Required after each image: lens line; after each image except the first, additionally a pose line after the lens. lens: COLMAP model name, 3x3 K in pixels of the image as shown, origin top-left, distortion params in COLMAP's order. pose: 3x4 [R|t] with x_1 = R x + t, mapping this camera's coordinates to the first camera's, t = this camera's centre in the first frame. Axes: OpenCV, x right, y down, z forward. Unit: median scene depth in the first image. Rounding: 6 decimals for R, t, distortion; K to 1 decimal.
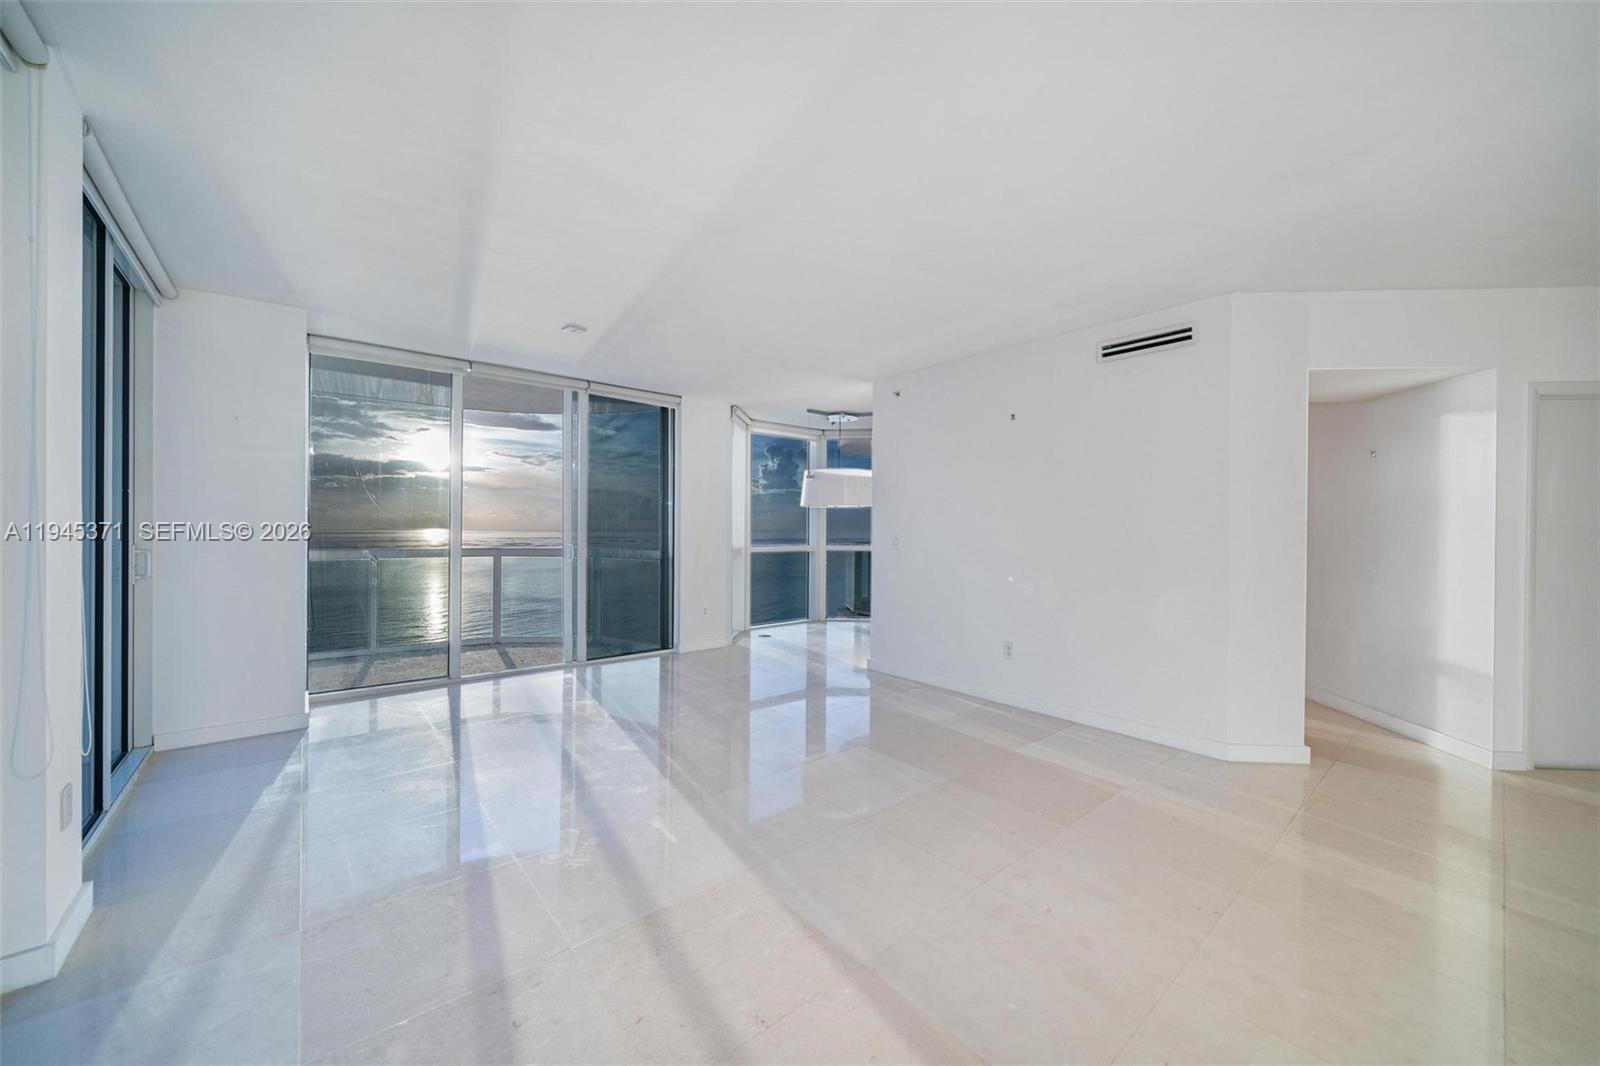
lens RADIAL K [[602.0, 0, 808.3], [0, 602.0, 532.3], [0, 0, 1]] dist [-0.002992, 0.000278]
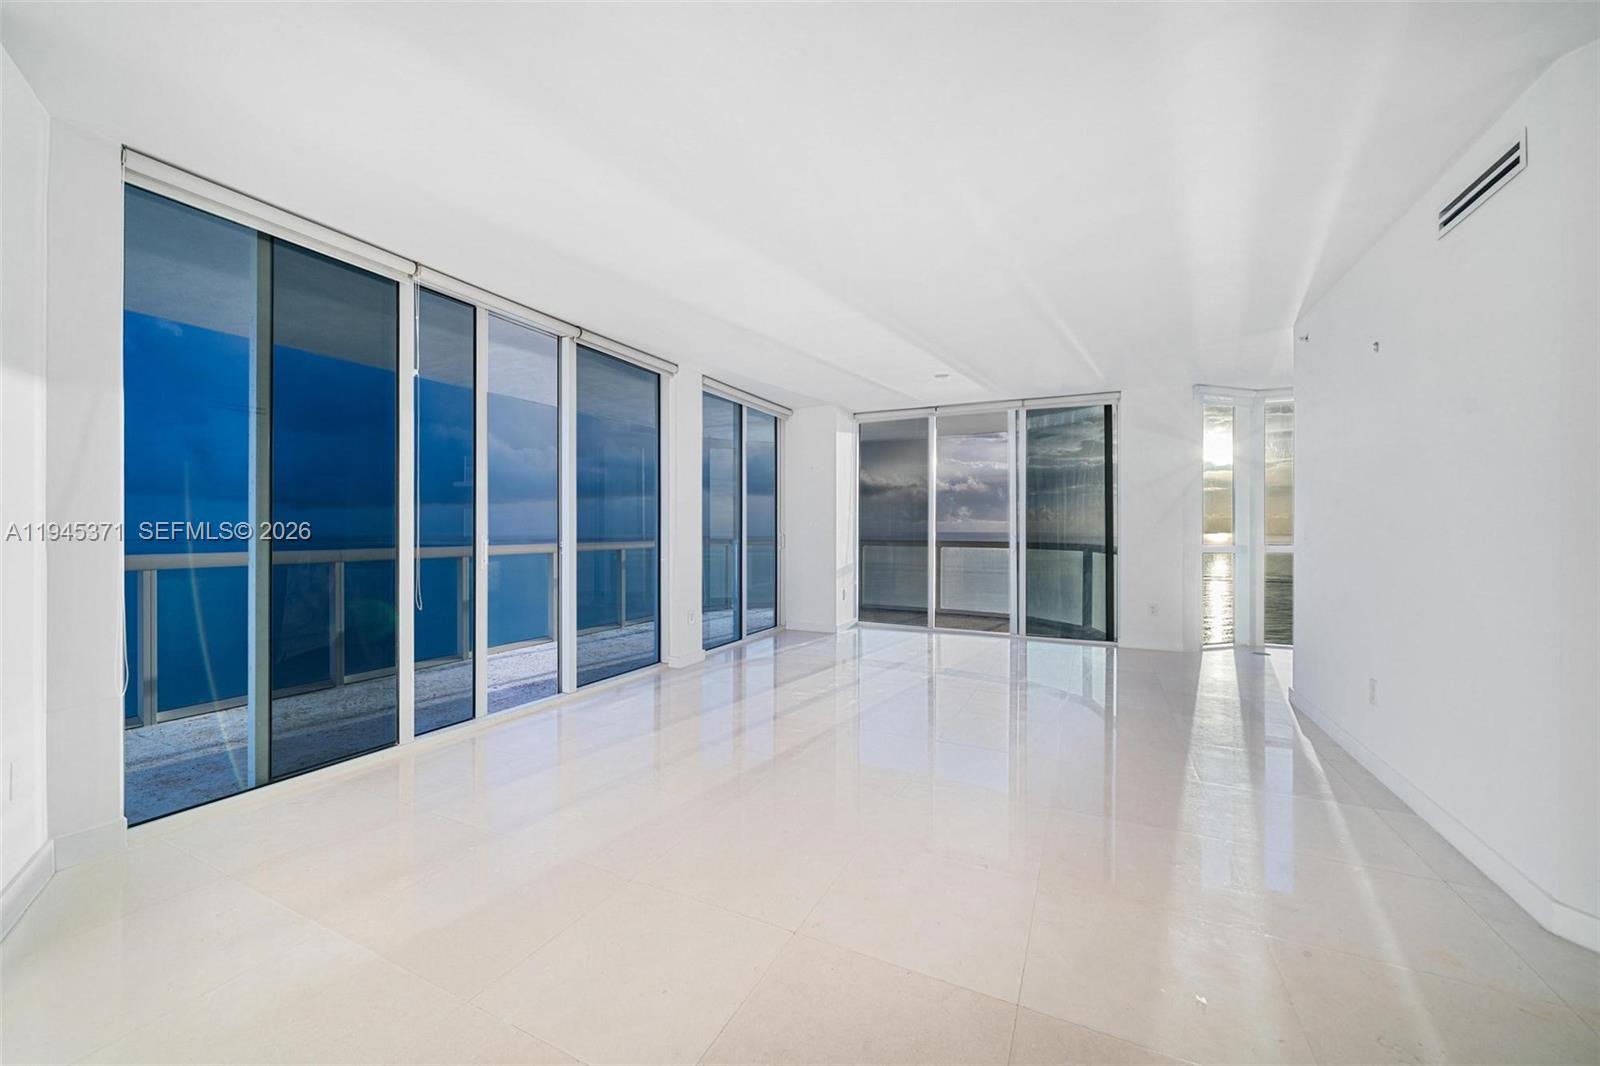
lens RADIAL K [[602.0, 0, 777.7], [0, 602.0, 536.9], [0, 0, 1]] dist [-0.002992, 0.000278]
pose [[0.384029, 0.004774, -0.923309, 0.564568], [-0.005112, 0.999982, 0.003044, 0.020104], [0.923307, 0.003551, 0.384046, 0.095762]]
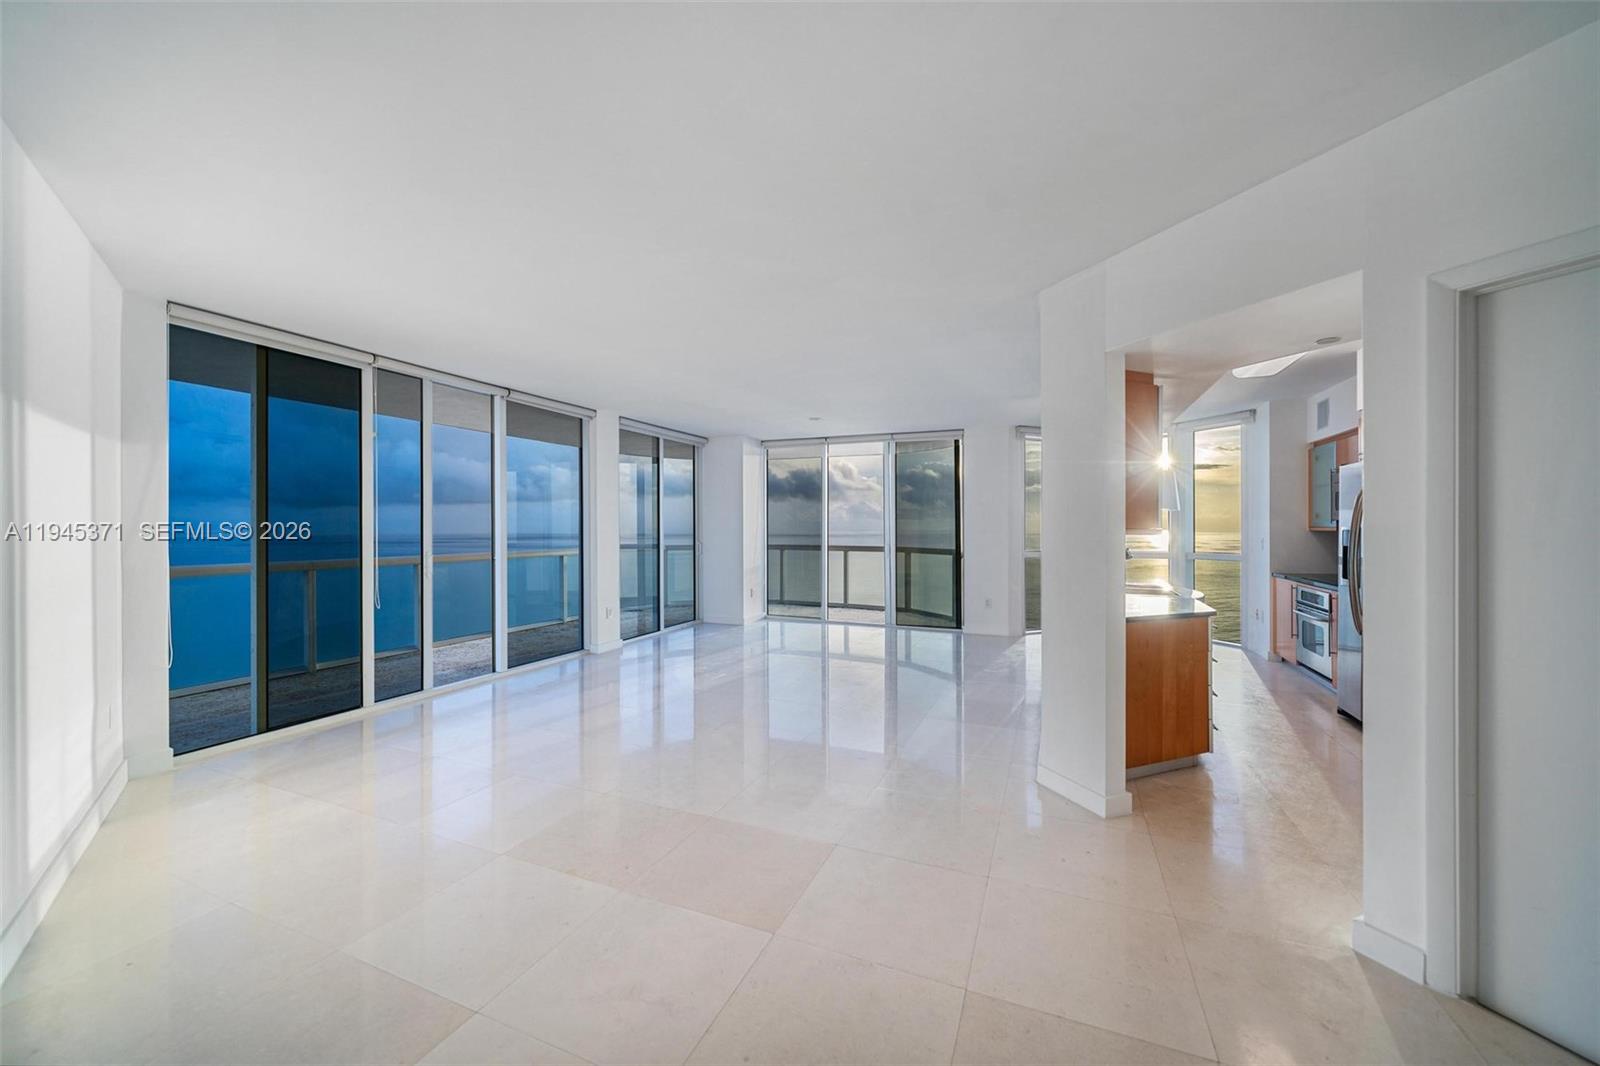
lens RADIAL K [[602.0, 0, 800.3], [0, 602.0, 534.1], [0, 0, 1]] dist [-0.002992, 0.000278]
pose [[0.448173, 0.002507, -0.893943, 0.874882], [-0.001045, 0.999997, 0.002281, -0.009006], [0.893946, -0.000088, 0.448174, 0.145418]]
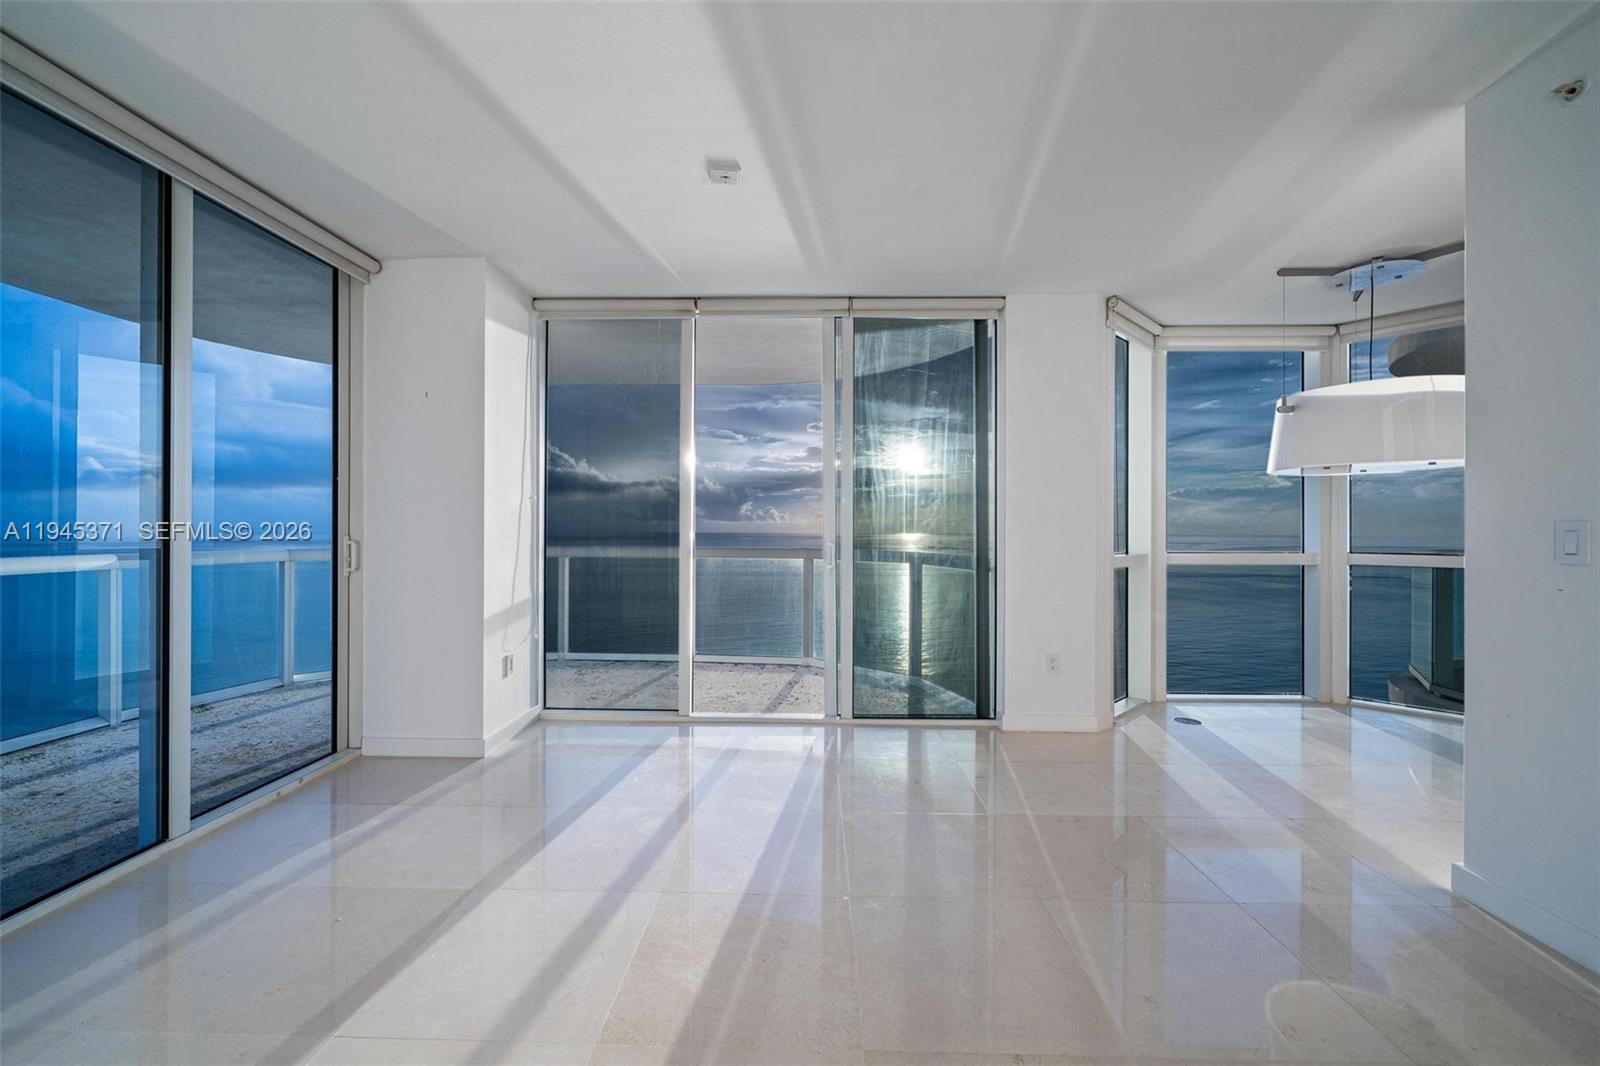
lens RADIAL K [[651.5, 0, 794.2], [0, 651.5, 532.9], [0, 0, 1]] dist [-0.001092, 0.000276]
pose [[0.750587, -0.002600, -0.660766, 0.063475], [-0.003018, 0.999968, -0.007363, 0.014427], [0.660764, 0.007521, 0.750556, 0.433794]]
